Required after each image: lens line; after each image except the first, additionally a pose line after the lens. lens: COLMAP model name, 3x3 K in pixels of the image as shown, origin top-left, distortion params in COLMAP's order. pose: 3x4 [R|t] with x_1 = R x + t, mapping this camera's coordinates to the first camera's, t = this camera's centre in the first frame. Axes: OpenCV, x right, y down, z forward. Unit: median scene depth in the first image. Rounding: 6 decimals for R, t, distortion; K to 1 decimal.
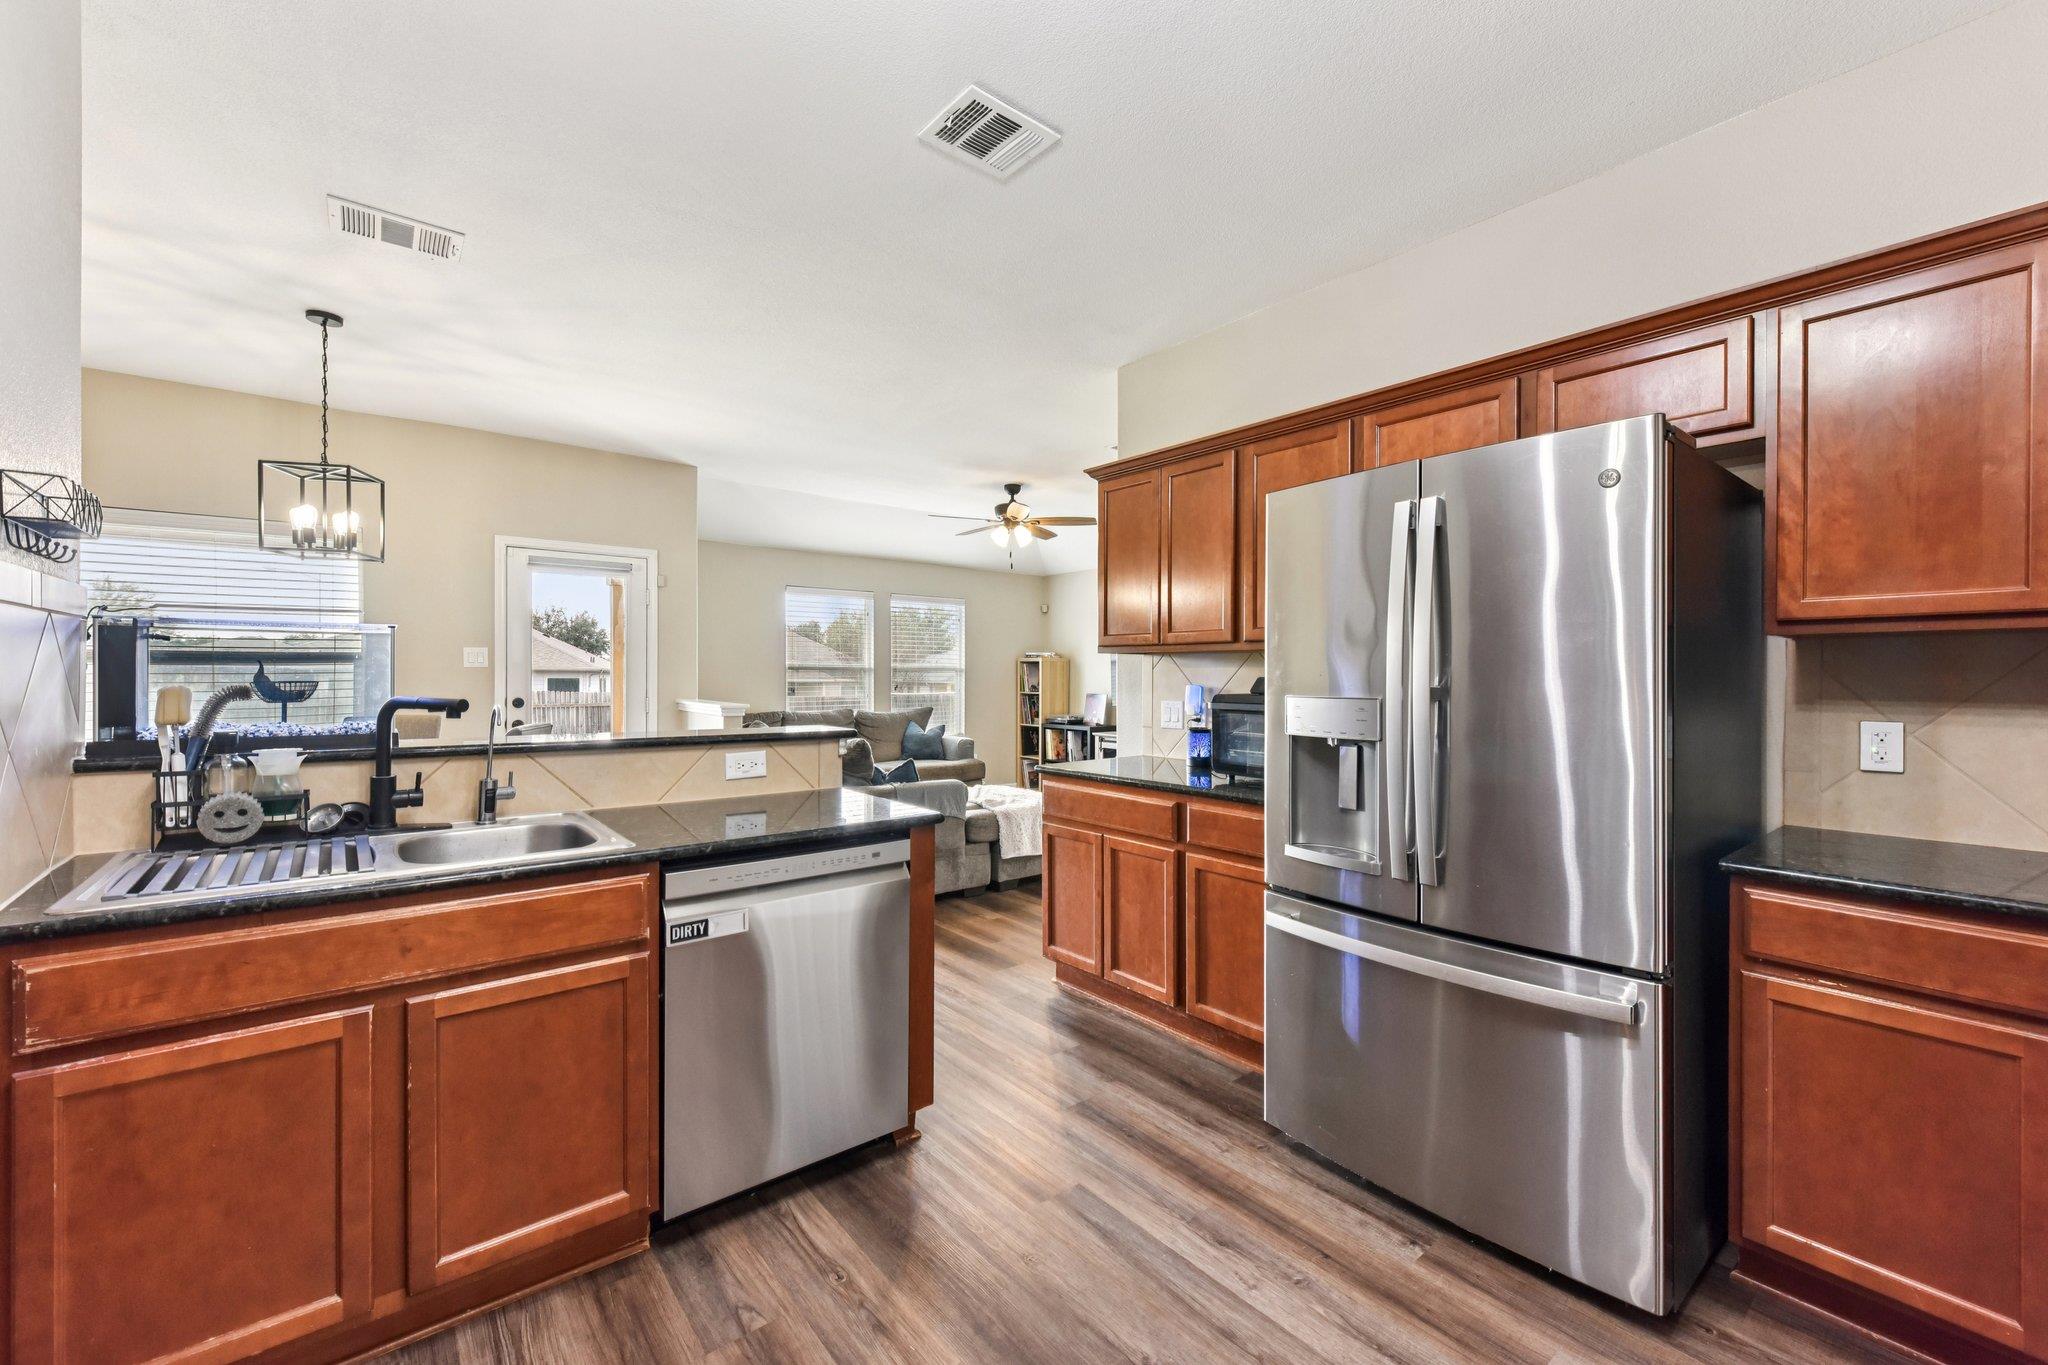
lens RADIAL K [[826.1, 0, 1037.9], [0, 826.1, 678.4], [0, 0, 1]] dist [0.004176, -0.000929]
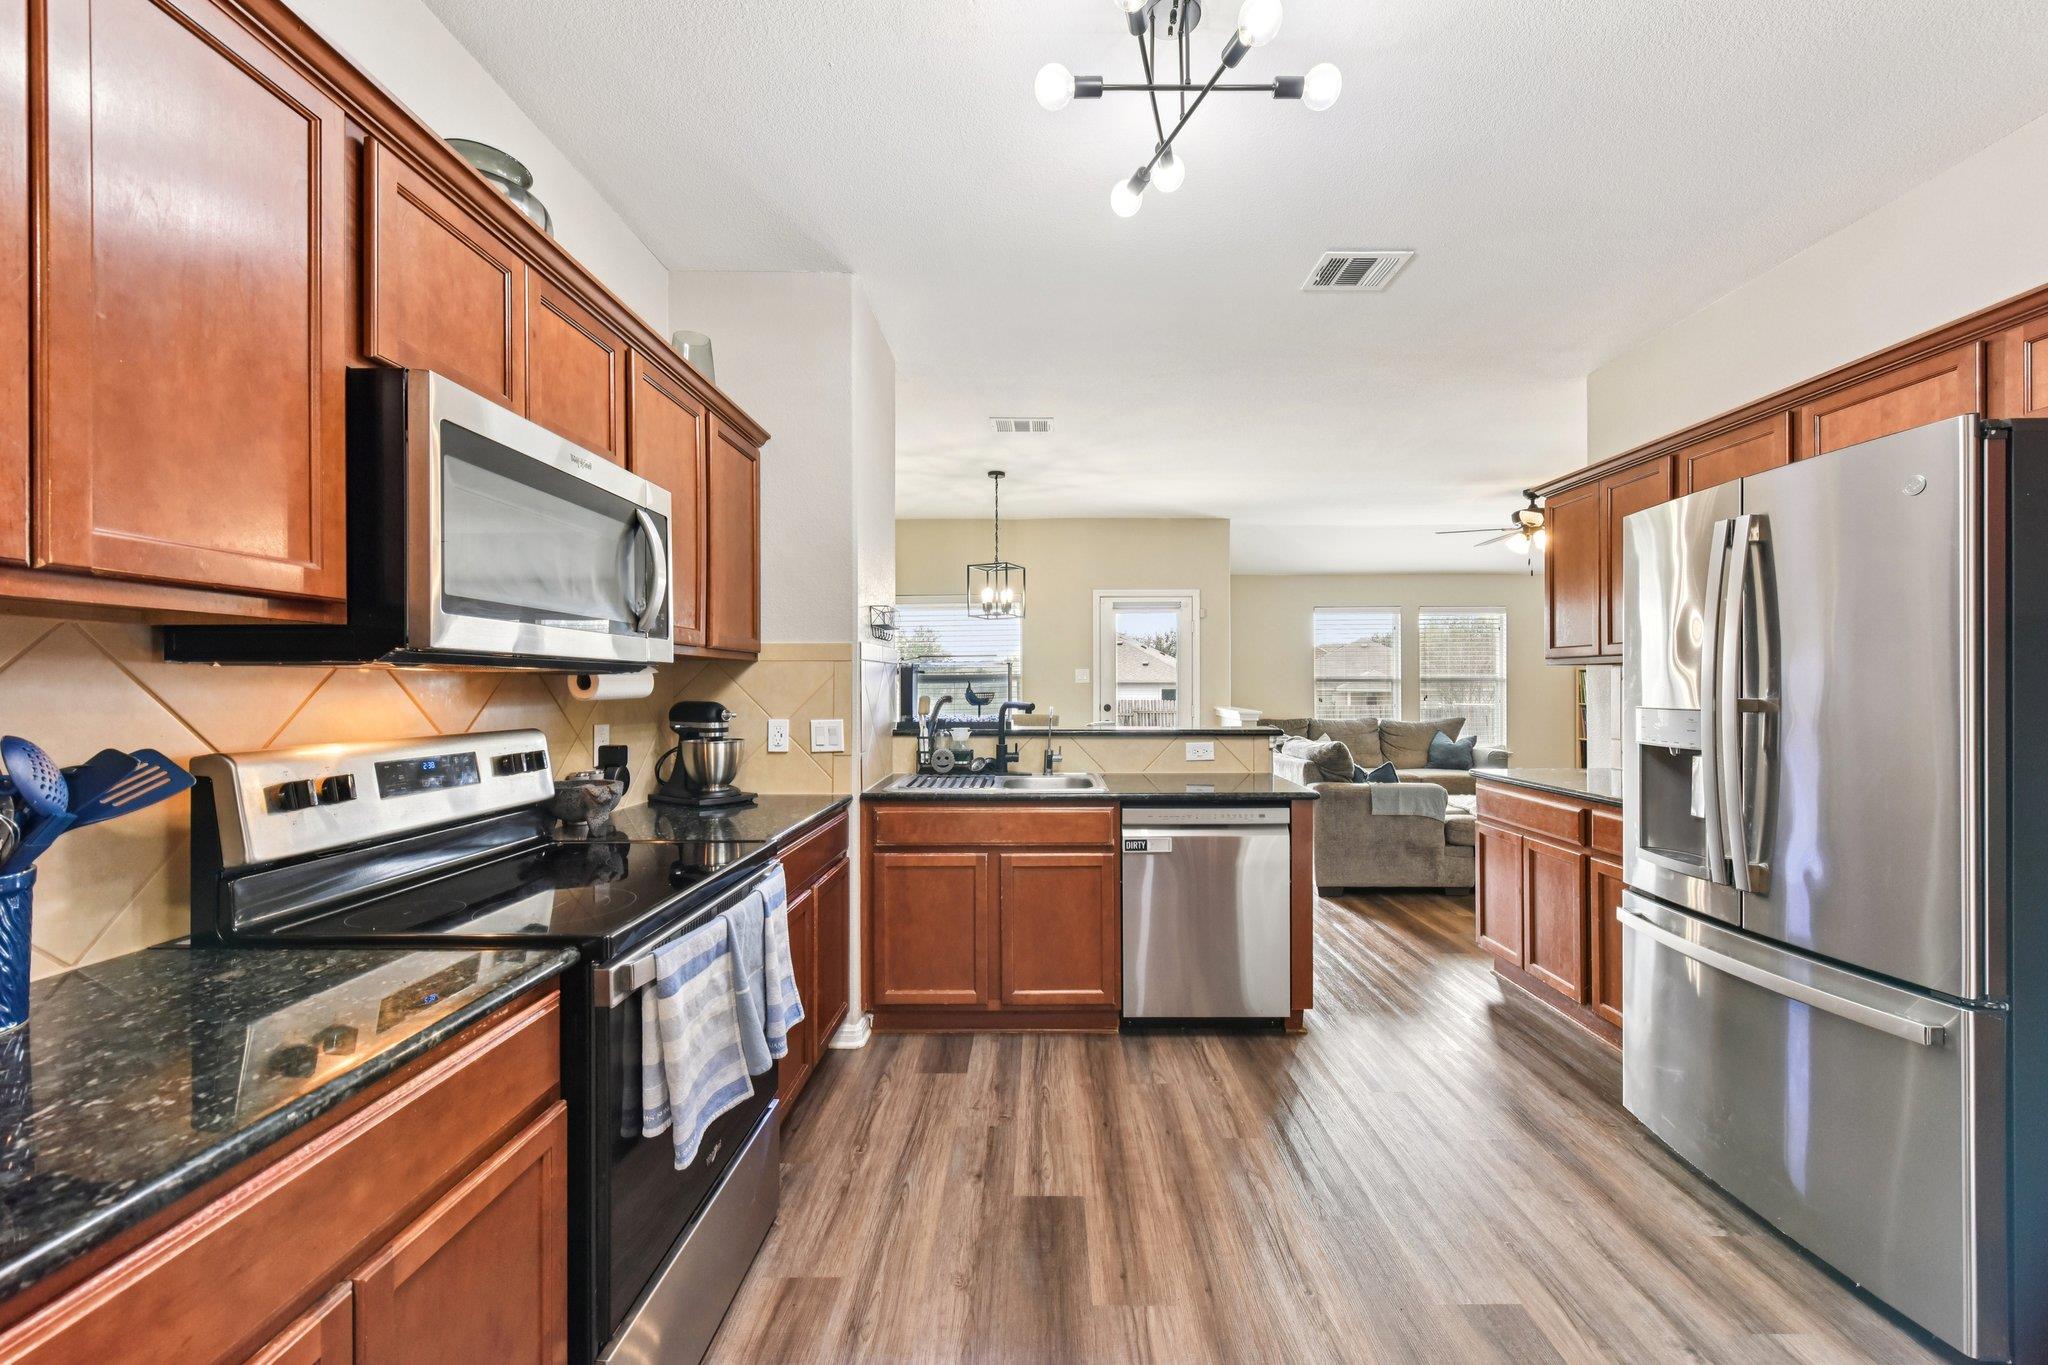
lens RADIAL K [[826.1, 0, 1037.9], [0, 826.1, 678.4], [0, 0, 1]] dist [0.004176, -0.000929]
pose [[0.763349, -0.011634, -0.645881, 0.417952], [0.003849, 0.999902, -0.013461, -0.004592], [0.645974, 0.007789, 0.763319, -0.323974]]
